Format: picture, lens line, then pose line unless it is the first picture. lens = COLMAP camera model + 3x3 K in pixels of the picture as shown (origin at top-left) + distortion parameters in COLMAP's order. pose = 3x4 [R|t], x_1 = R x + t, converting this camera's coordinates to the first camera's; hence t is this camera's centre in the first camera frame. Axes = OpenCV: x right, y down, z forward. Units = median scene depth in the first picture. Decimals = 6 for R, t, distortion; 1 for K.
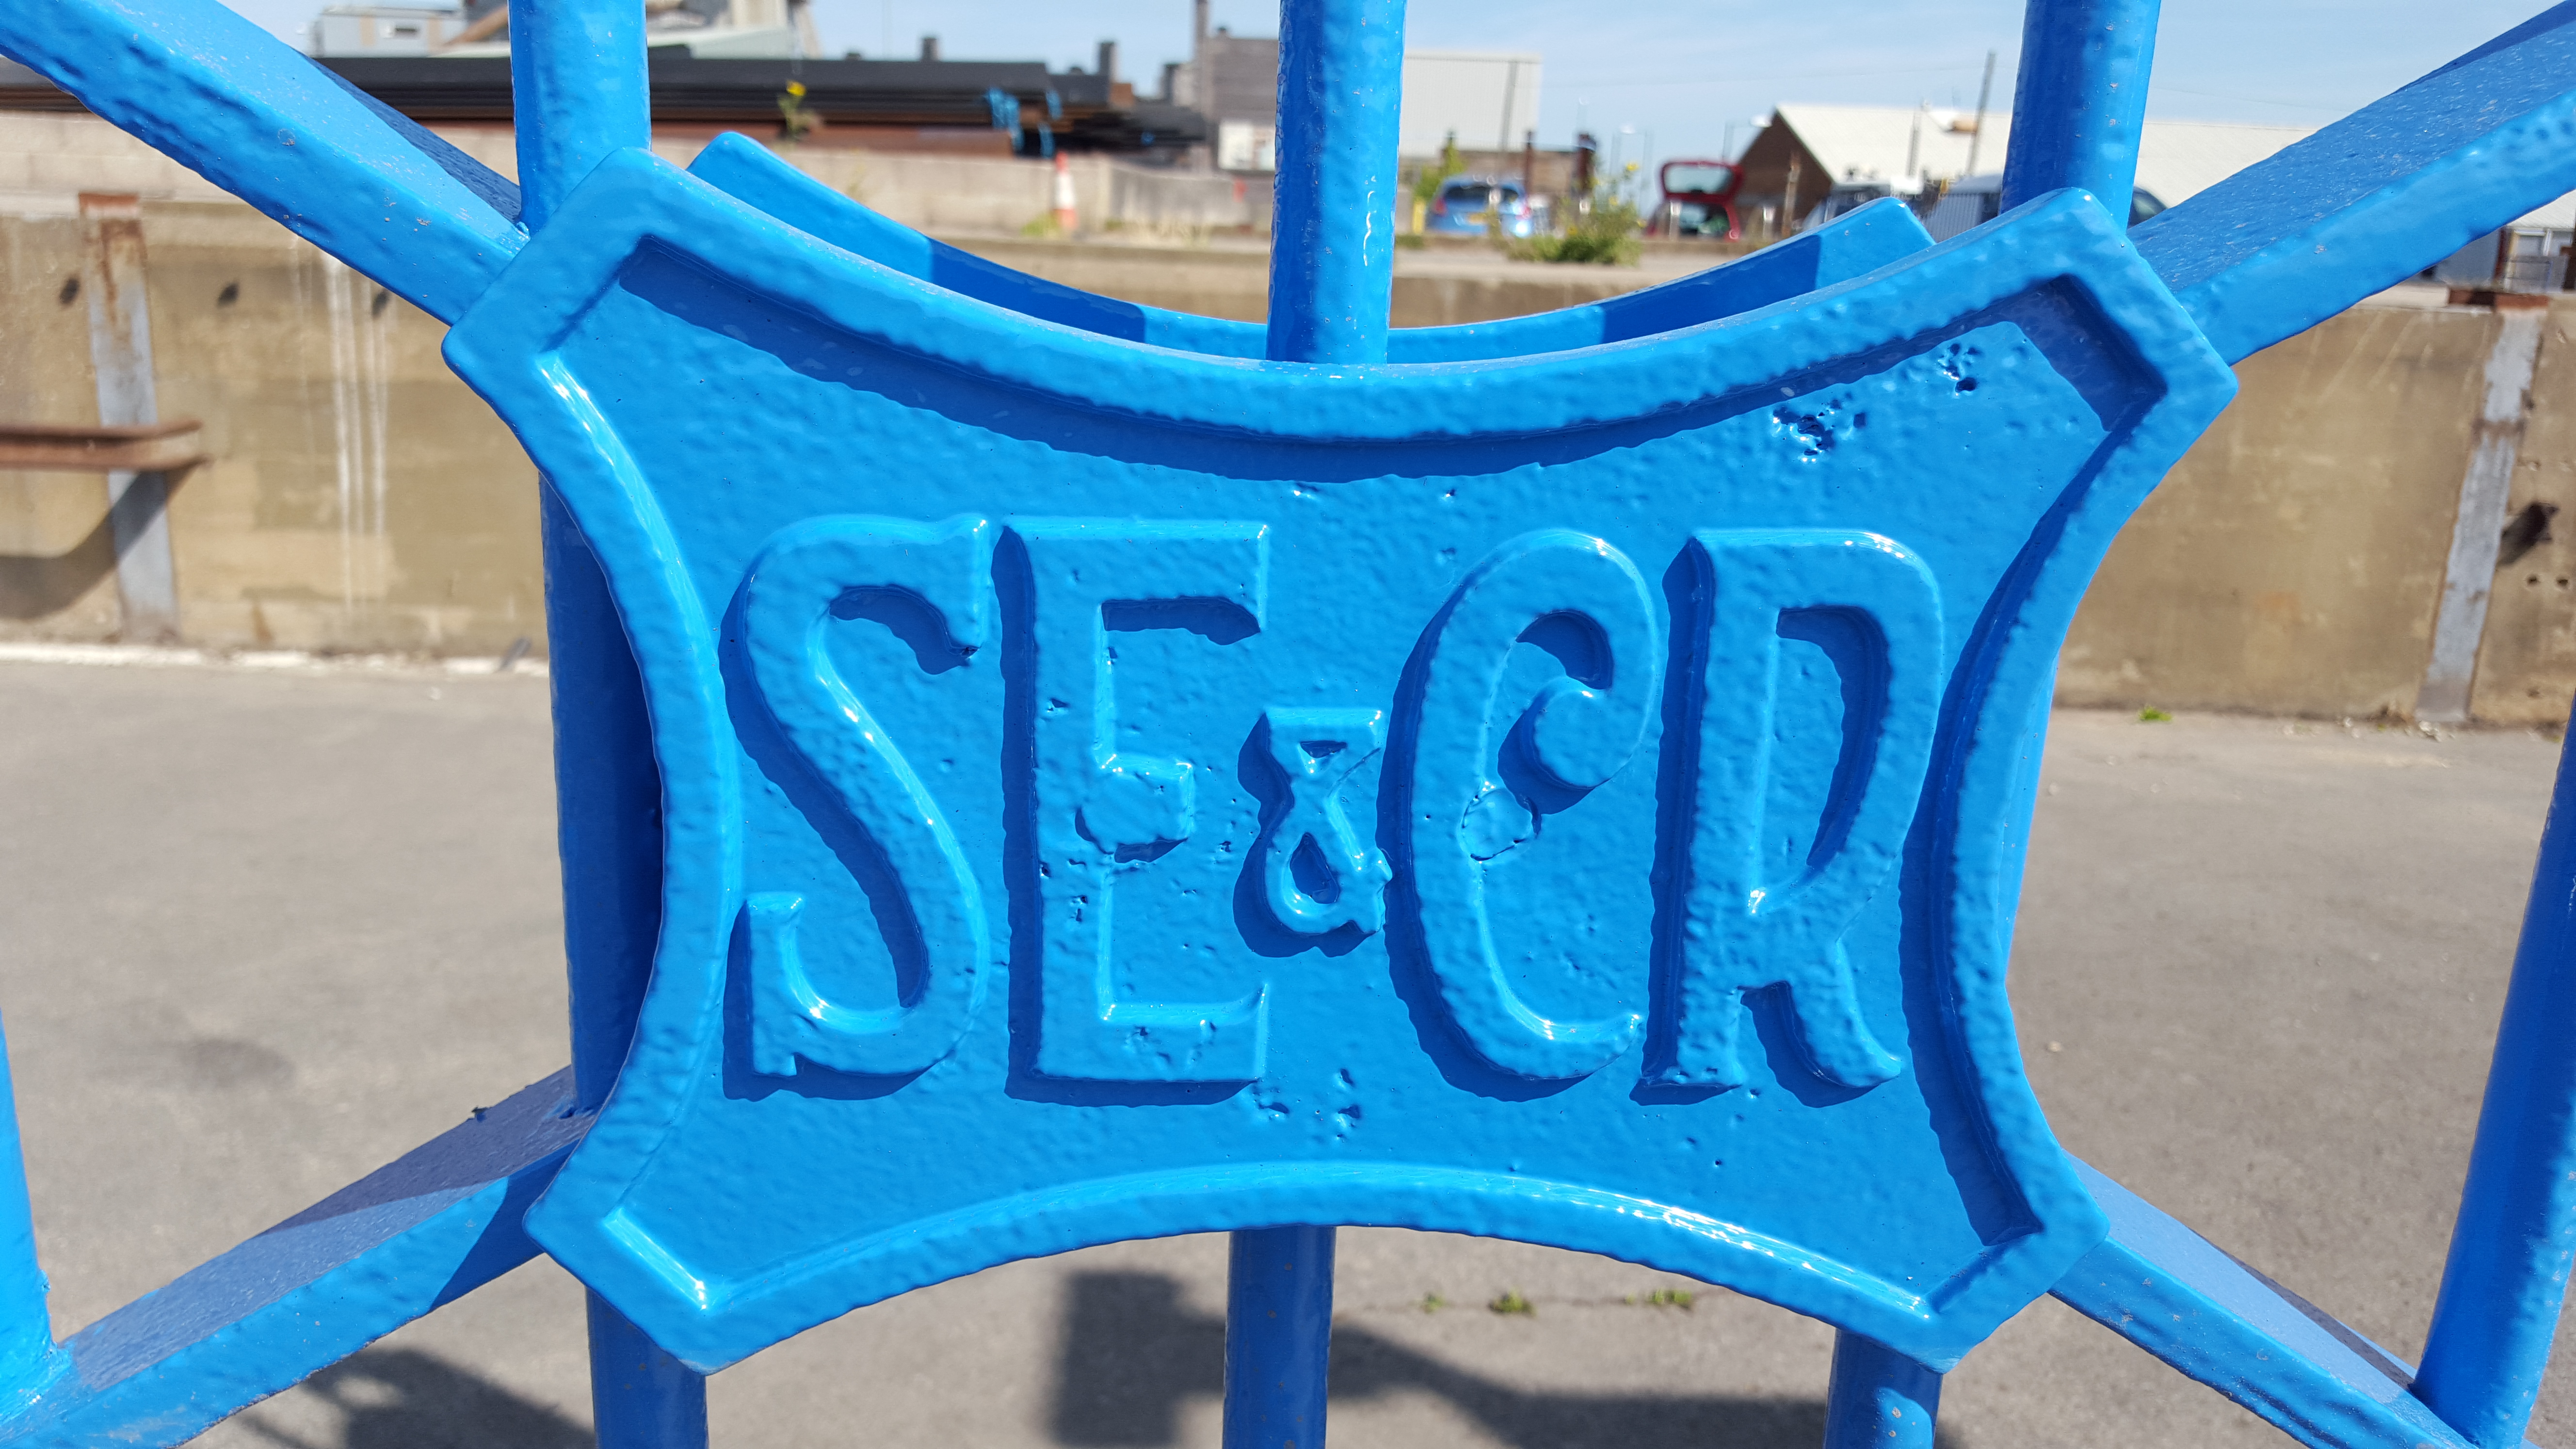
lens RADIAL K [[1969.2, 0, 1288.7], [0, 1969.2, 729.0], [0, 0, 1]] dist [-0.003524, -0.002972]
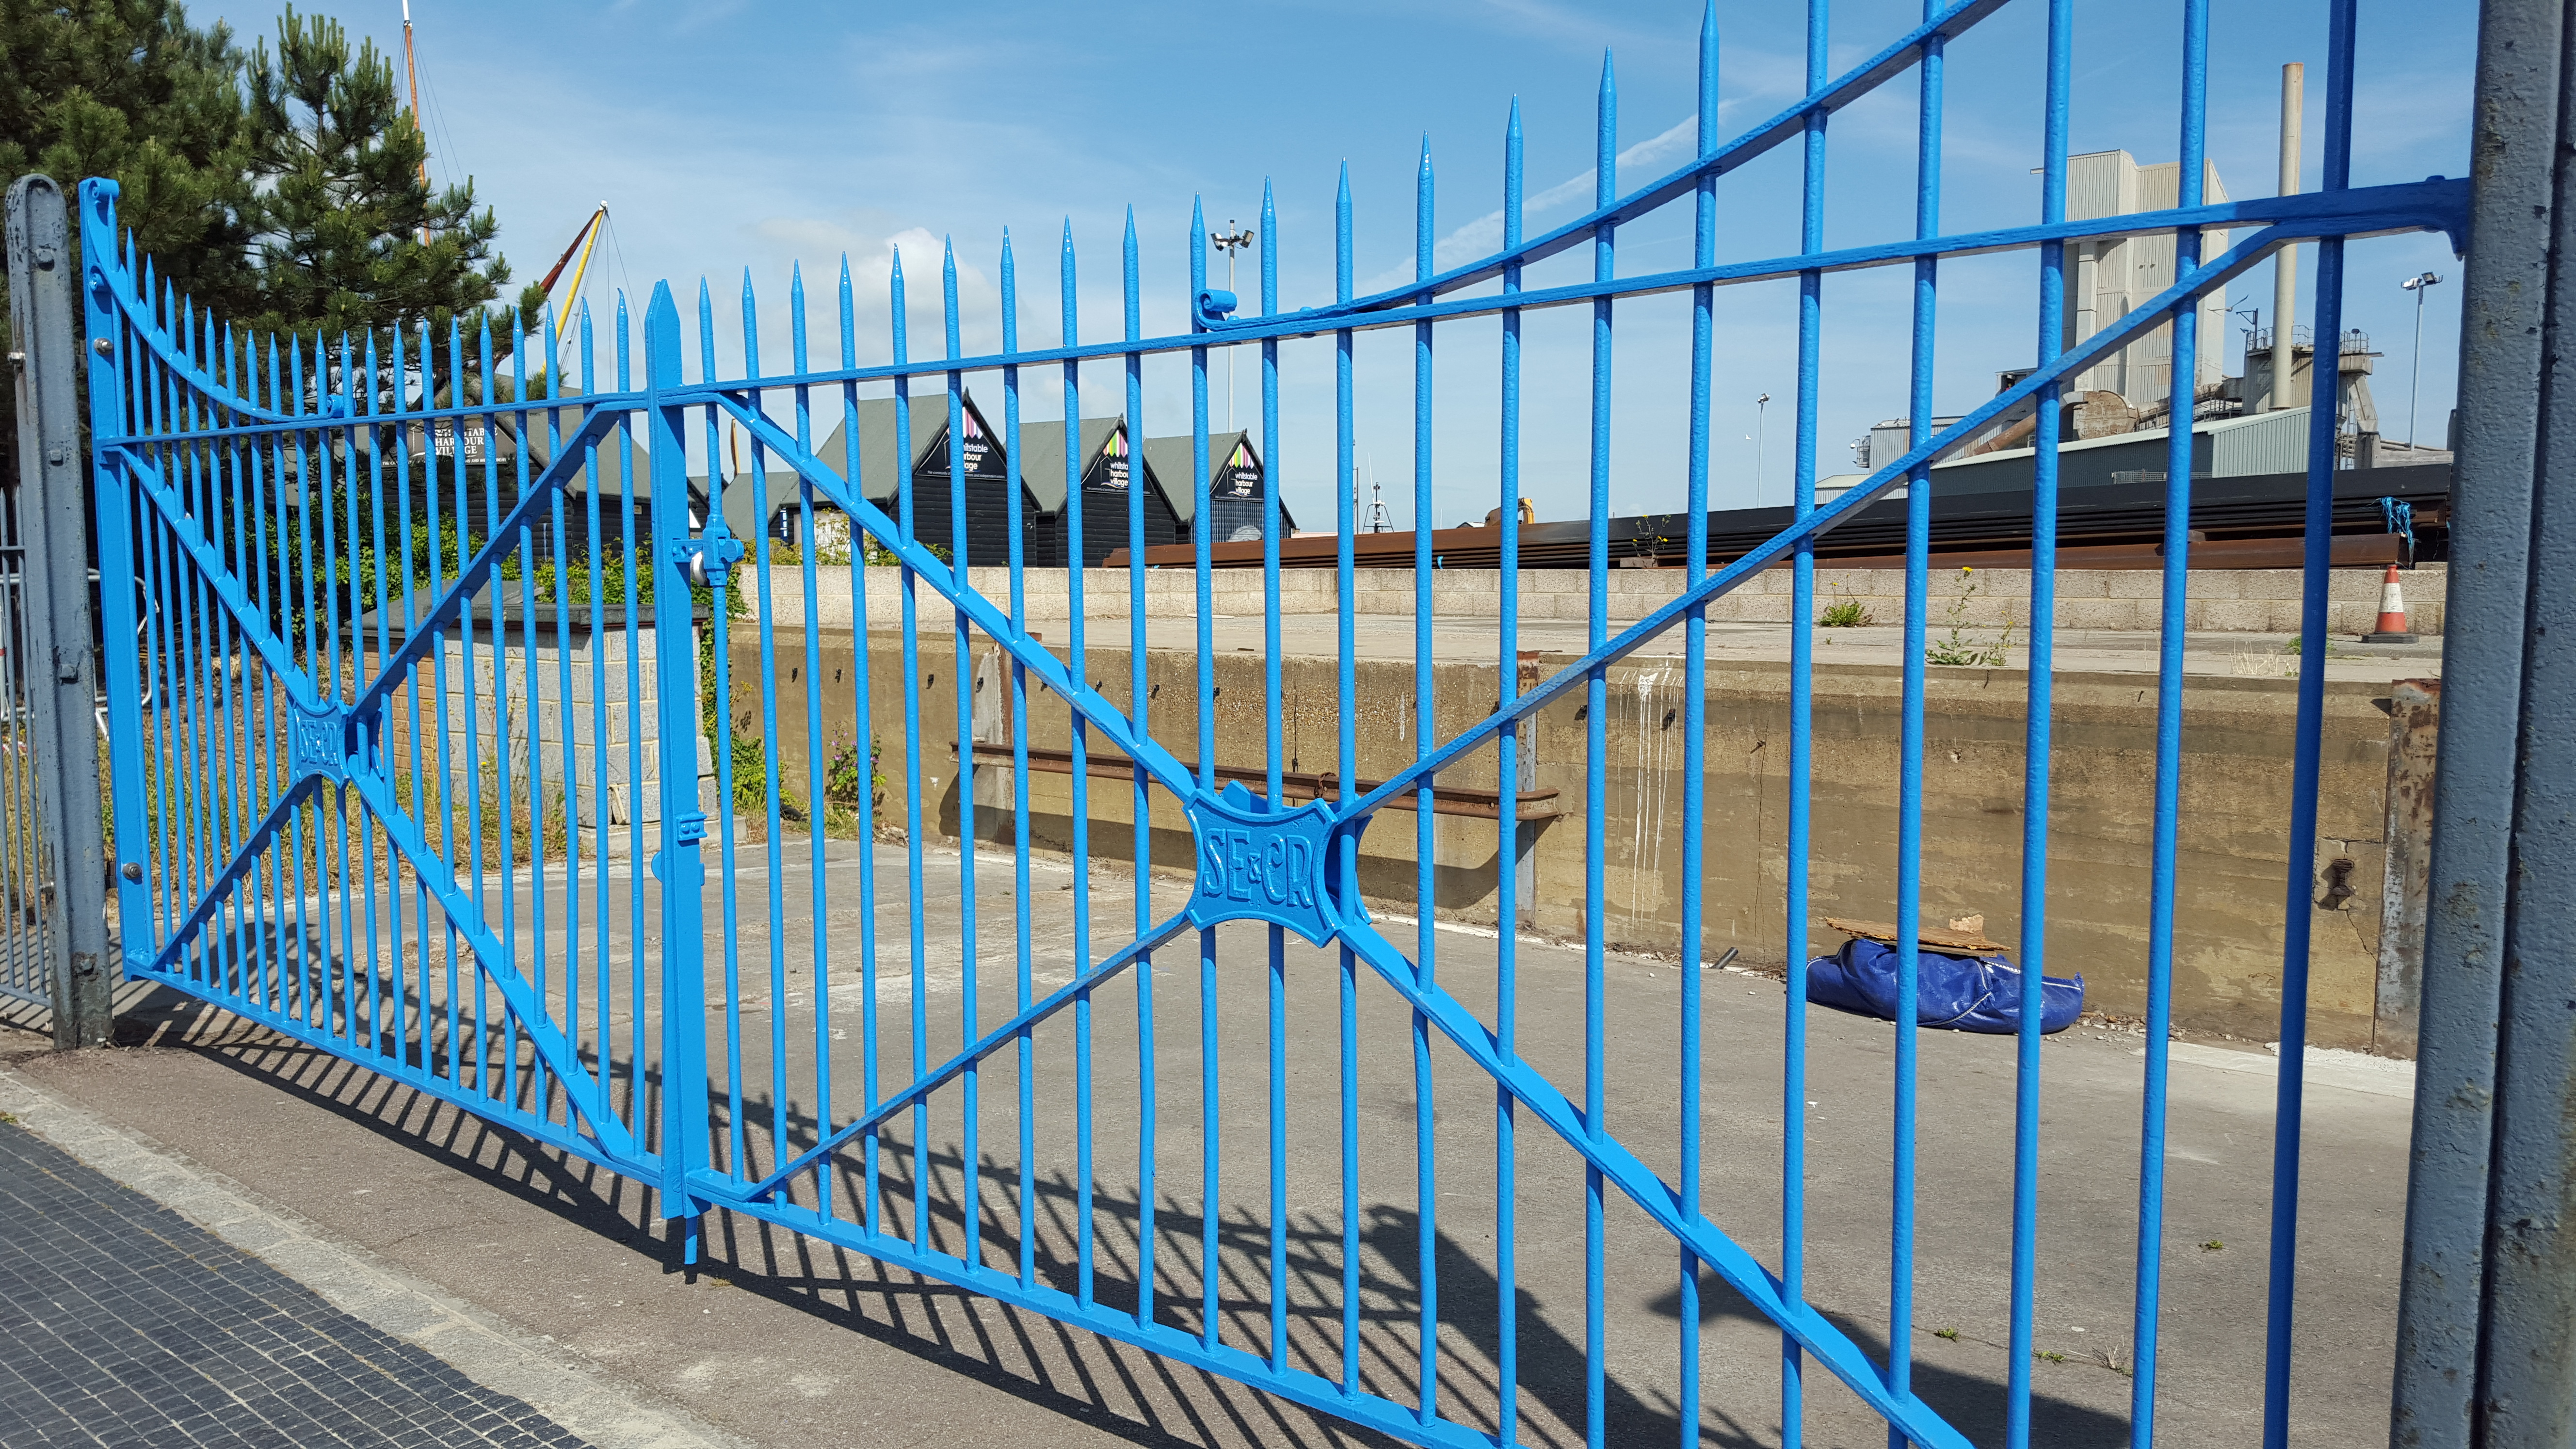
lens RADIAL K [[1969.2, 0, 1288.4], [0, 1969.2, 725.9], [0, 0, 1]] dist [-0.003524, -0.002972]
pose [[0.744125, 0.016805, -0.667829, 0.326352], [-0.141776, 0.980884, -0.133291, 0.031326], [0.652822, 0.193867, 0.732283, -0.294567]]
